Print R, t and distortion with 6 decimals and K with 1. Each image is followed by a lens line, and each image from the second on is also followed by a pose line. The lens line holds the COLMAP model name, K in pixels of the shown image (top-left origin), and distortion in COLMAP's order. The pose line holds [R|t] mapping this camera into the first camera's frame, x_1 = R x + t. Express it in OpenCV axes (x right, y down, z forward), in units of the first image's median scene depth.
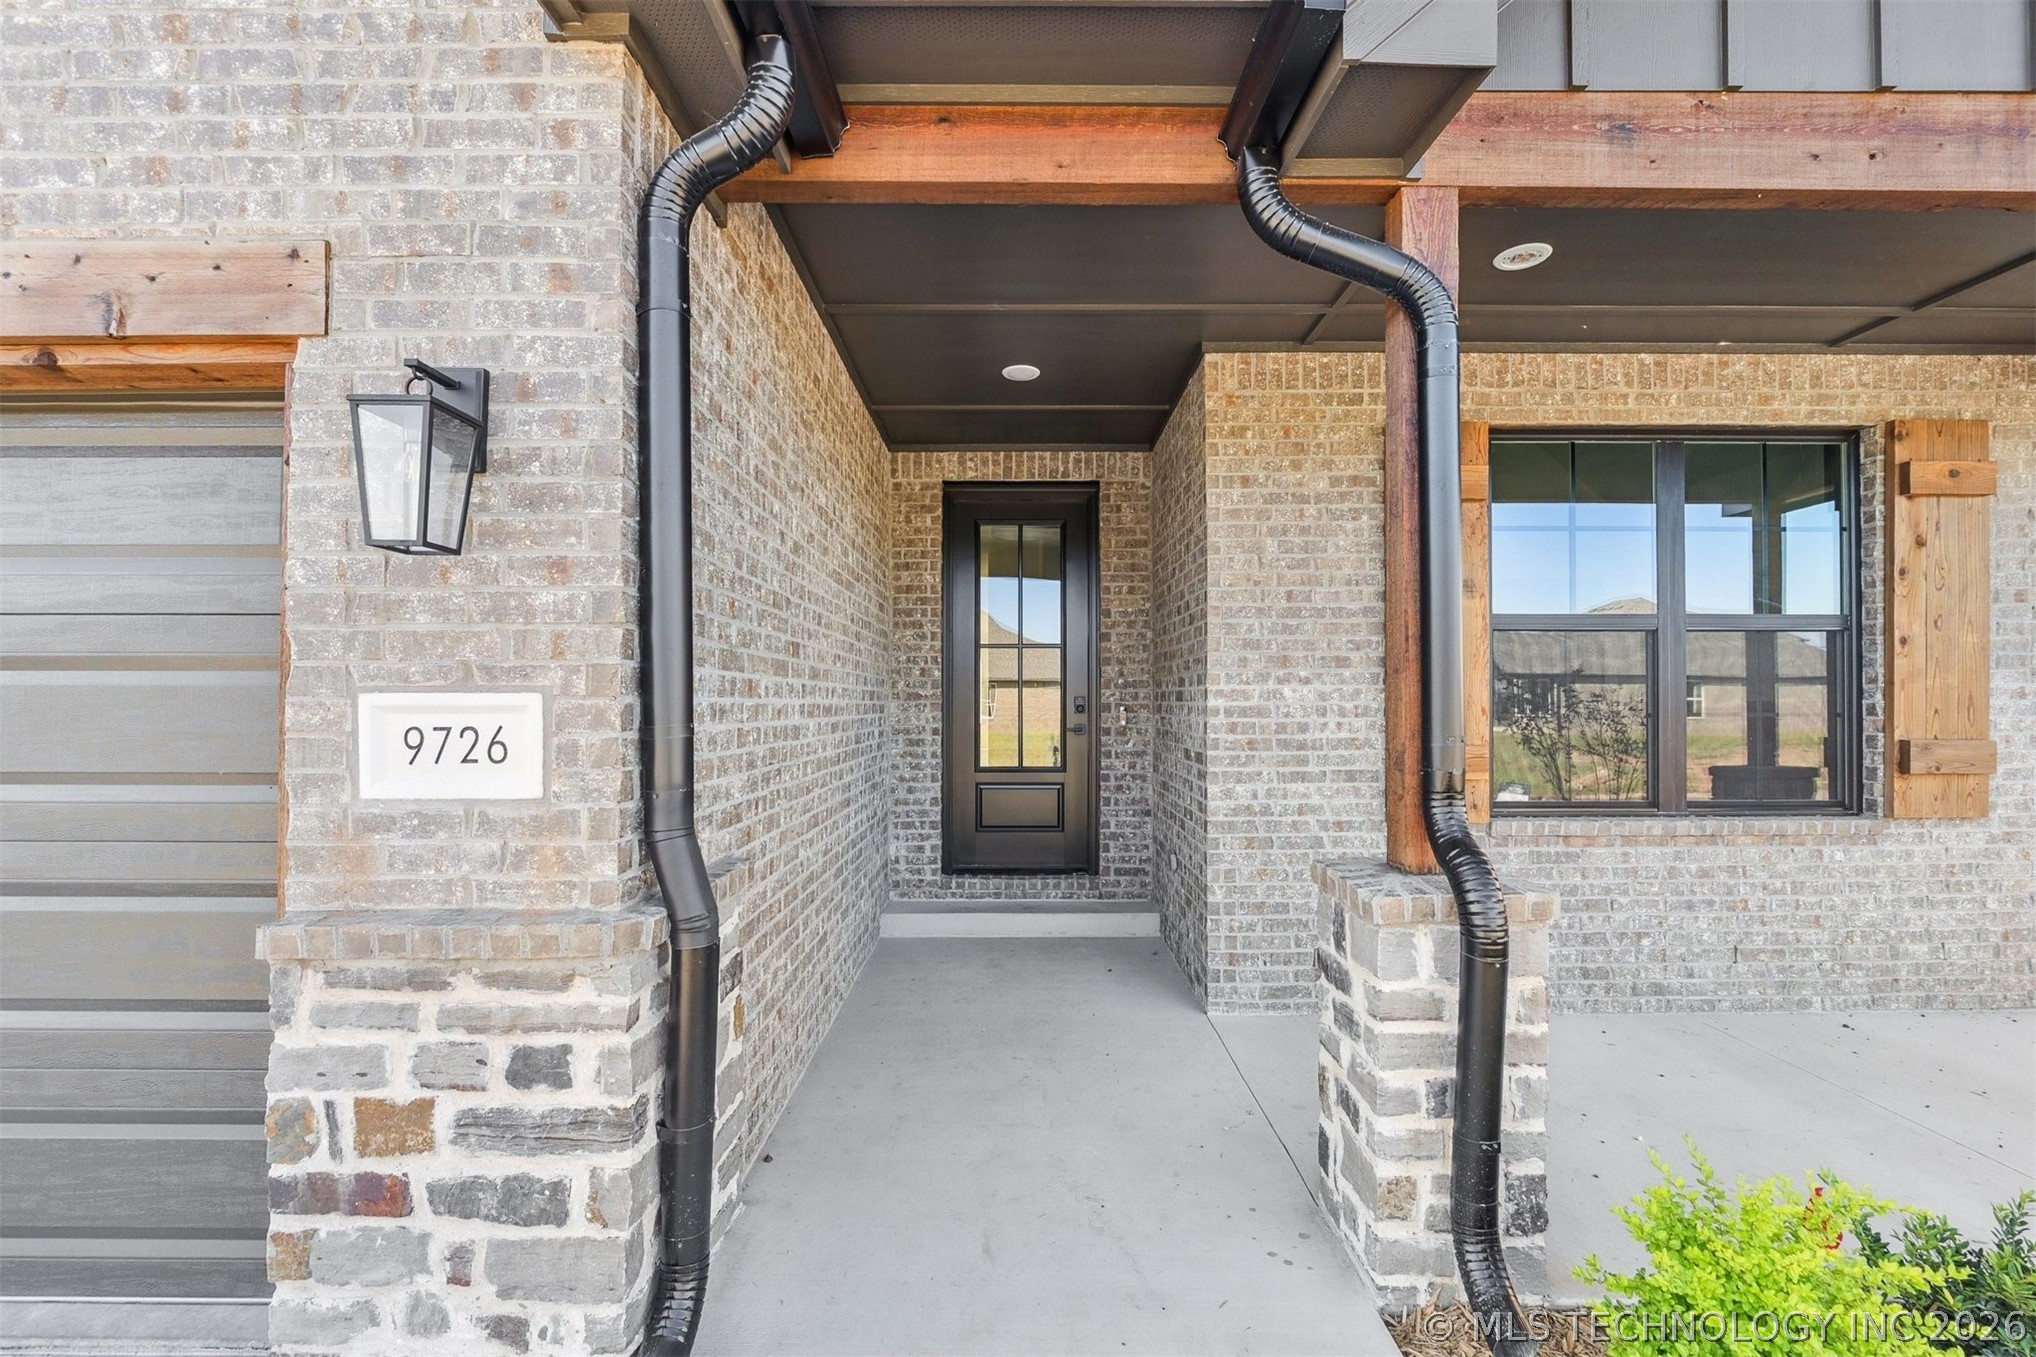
lens RADIAL K [[866.0, 0, 1017.7], [0, 866.0, 700.3], [0, 0, 1]] dist [-0.010045, 0.000651]
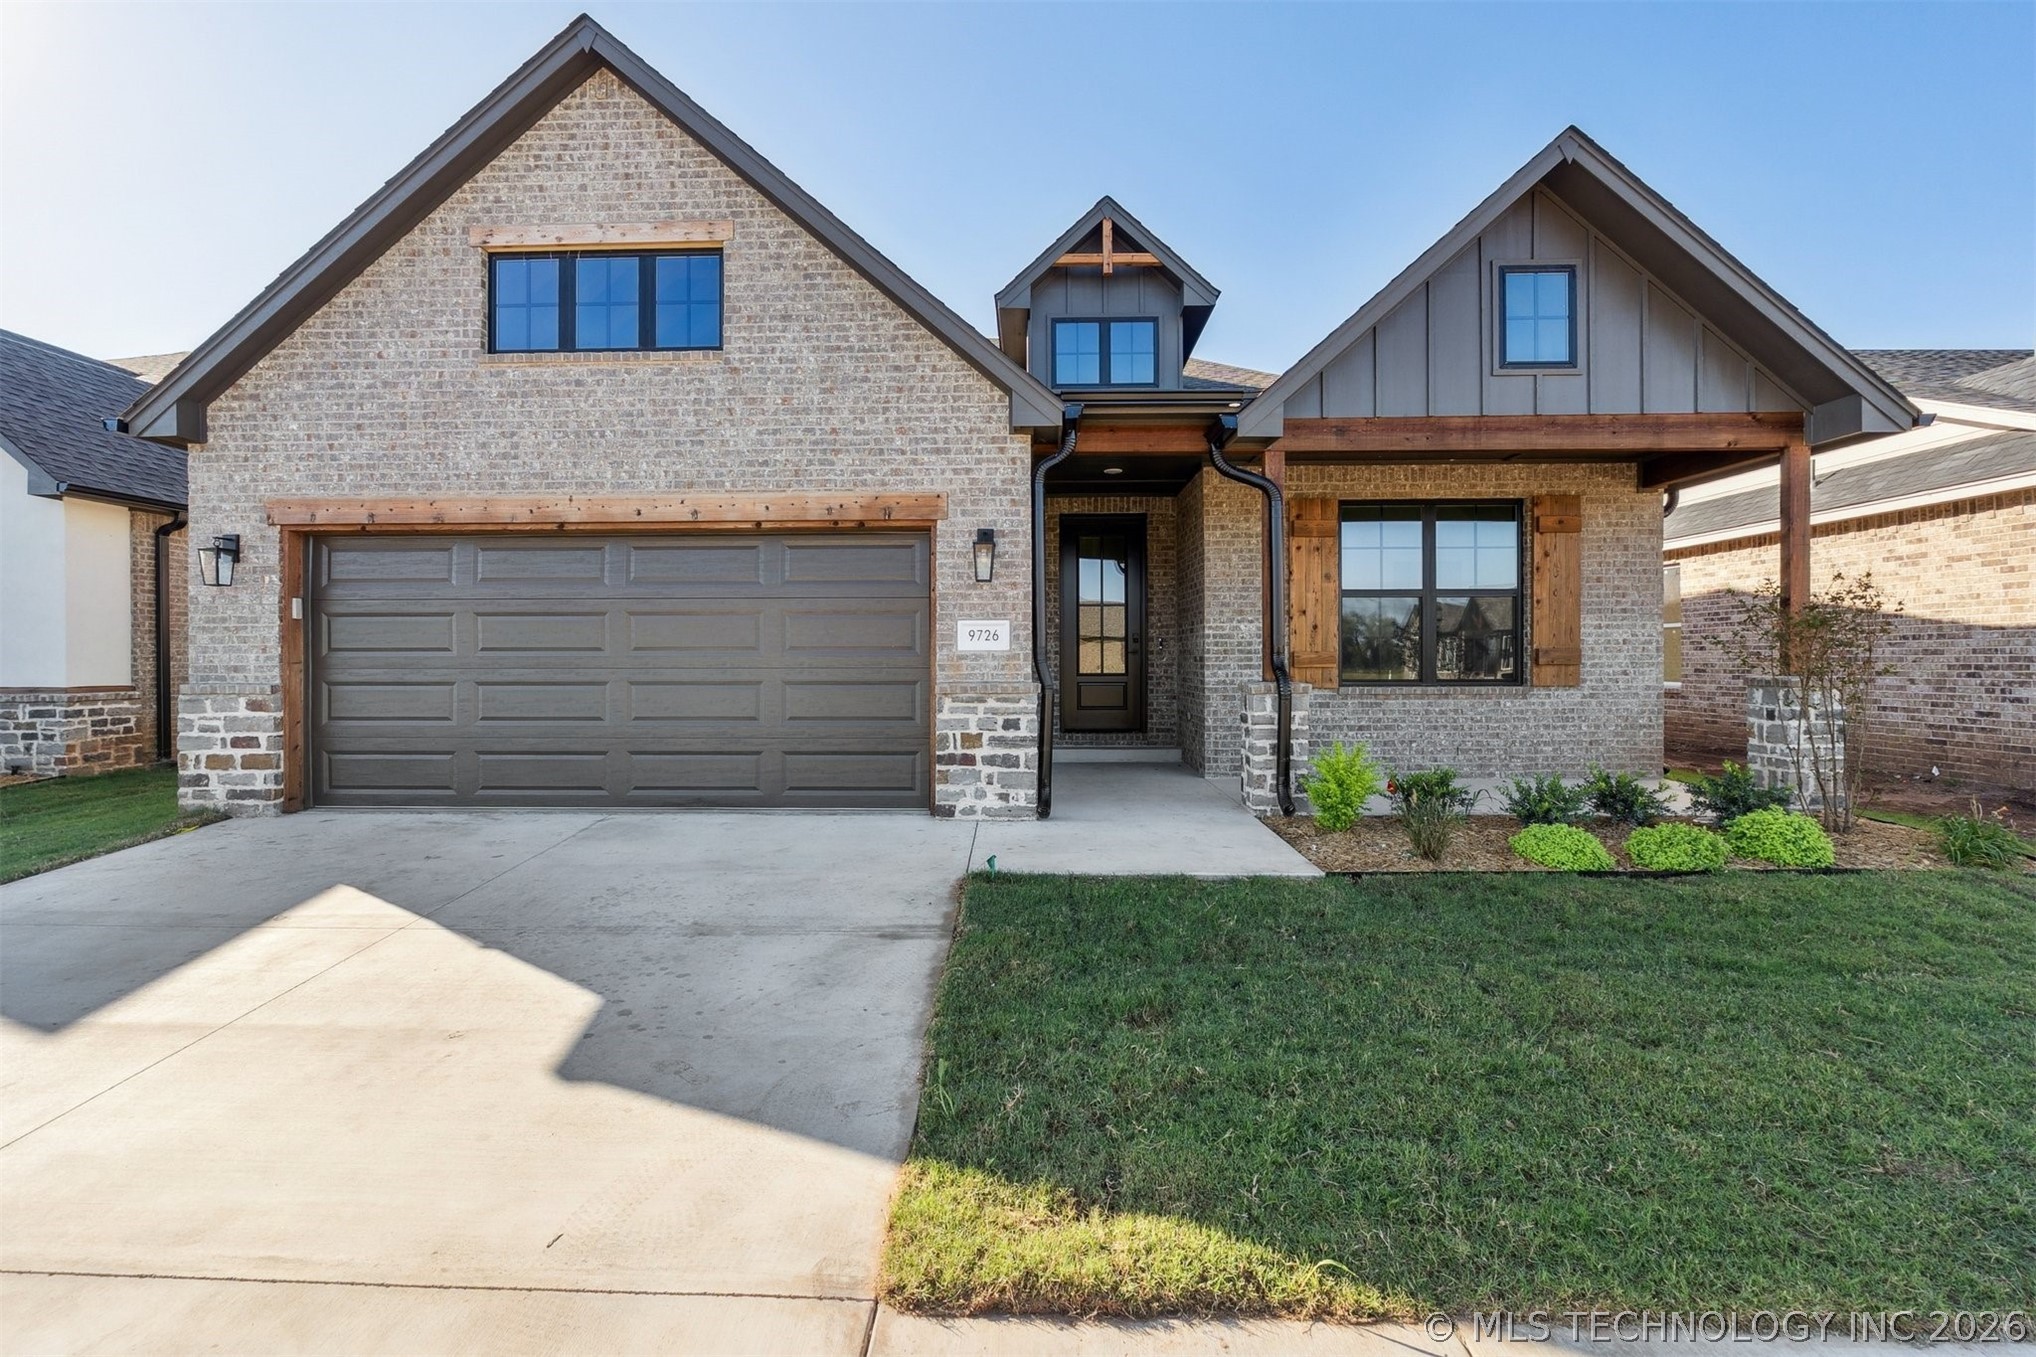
lens RADIAL K [[866.0, 0, 994.6], [0, 866.0, 669.3], [0, 0, 1]] dist [-0.010045, 0.000651]
pose [[0.999175, -0.001506, -0.040585, -0.211279], [0.002056, 0.999907, 0.013509, 0.065087], [0.040561, -0.013582, 0.999085, -1.154876]]
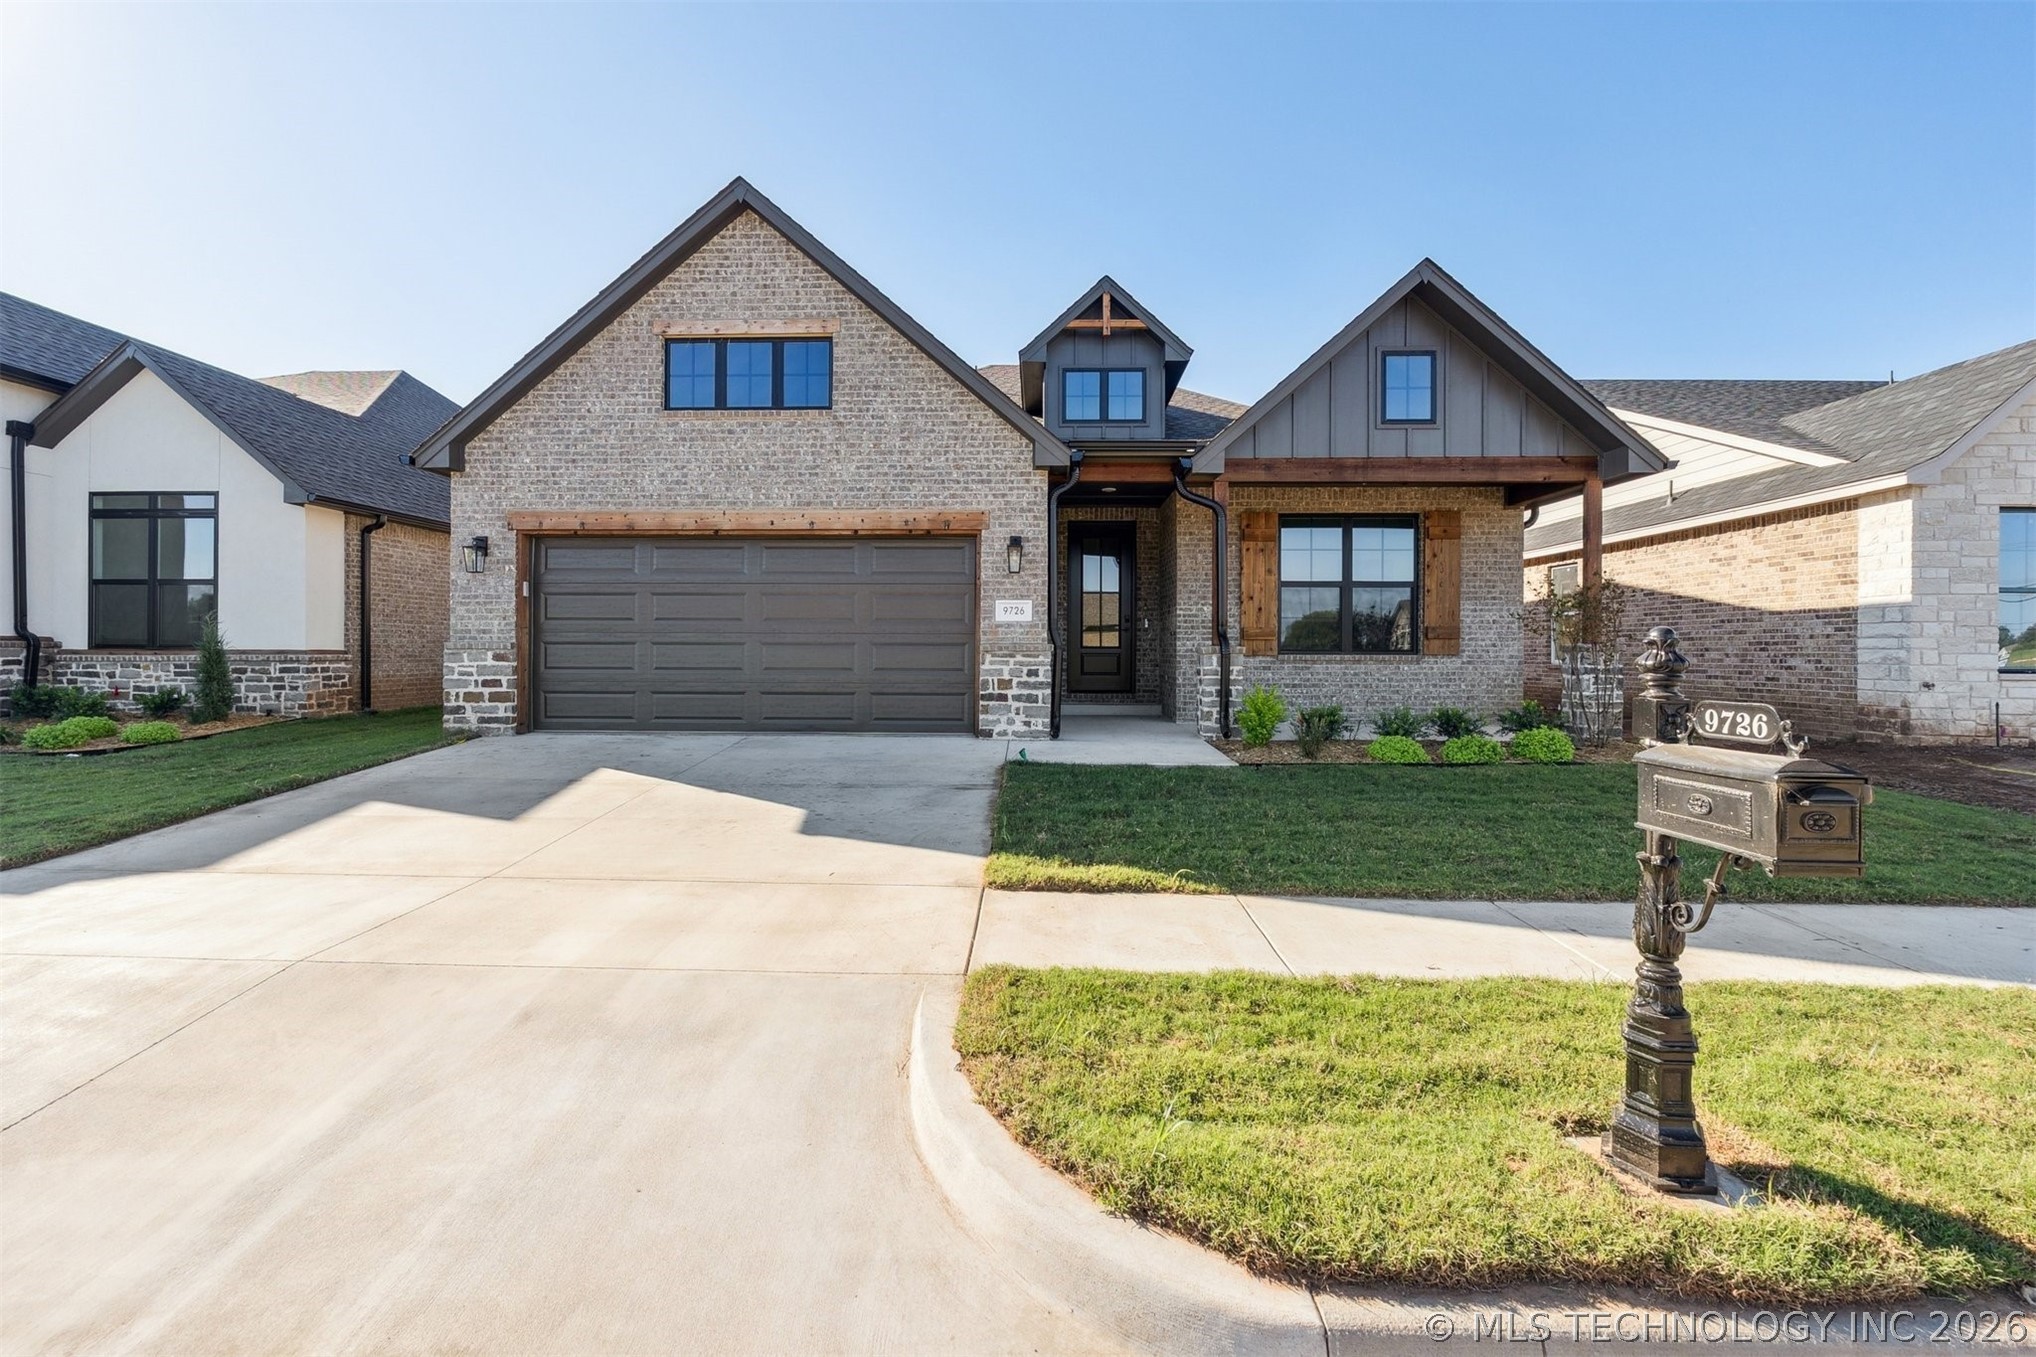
lens RADIAL K [[866.0, 0, 998.0], [0, 866.0, 662.4], [0, 0, 1]] dist [-0.010045, 0.000651]
pose [[0.998951, 0.005377, -0.045479, -0.233401], [-0.004778, 0.999901, 0.013260, 0.130535], [0.045546, -0.013029, 0.998877, -1.846663]]
